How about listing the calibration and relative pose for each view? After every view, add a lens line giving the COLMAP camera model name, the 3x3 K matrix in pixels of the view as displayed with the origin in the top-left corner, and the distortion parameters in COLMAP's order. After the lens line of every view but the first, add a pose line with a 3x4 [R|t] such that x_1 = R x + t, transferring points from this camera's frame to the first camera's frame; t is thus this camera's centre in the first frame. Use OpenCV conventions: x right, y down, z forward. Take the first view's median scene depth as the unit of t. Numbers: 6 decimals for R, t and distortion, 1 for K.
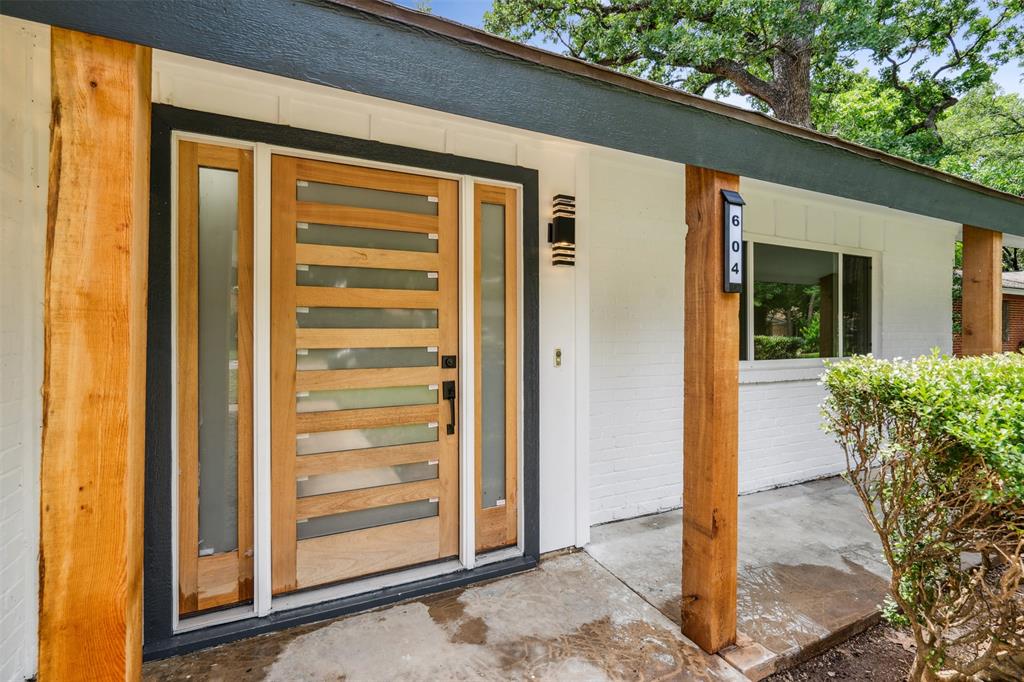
lens RADIAL K [[467.7, 0, 514.2], [0, 467.7, 344.6], [0, 0, 1]] dist [-0.003624, 0.000904]
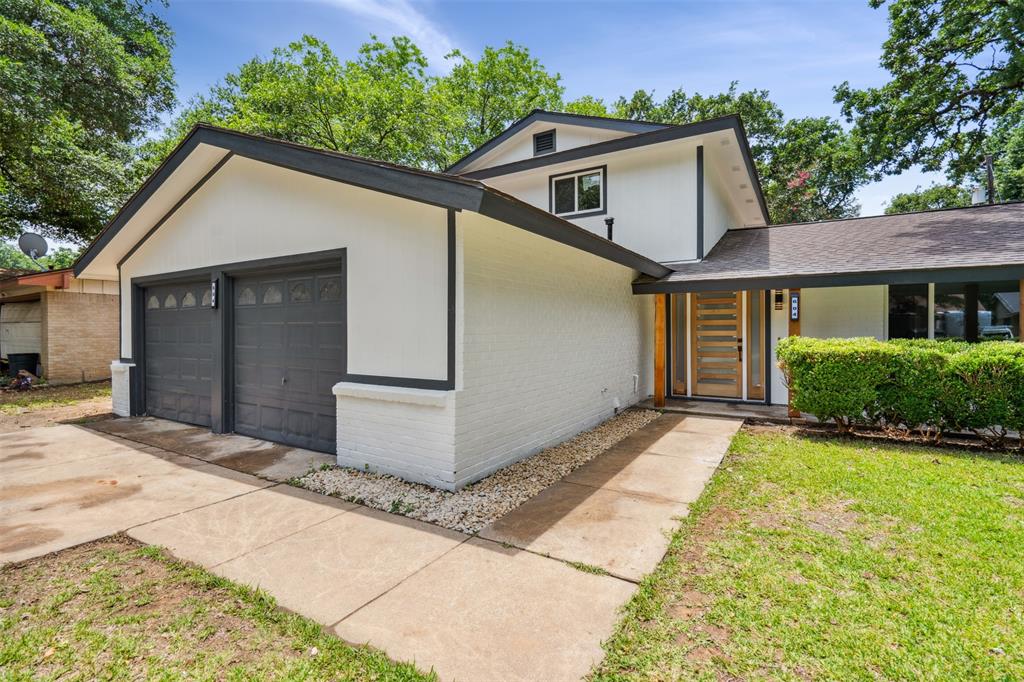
lens RADIAL K [[467.7, 0, 514.2], [0, 467.7, 344.6], [0, 0, 1]] dist [-0.003624, 0.000904]
pose [[0.529773, 0.012910, -0.848041, 1.917089], [0.003485, 0.999843, 0.017398, 0.003493], [0.848133, -0.012172, 0.529644, -2.248924]]
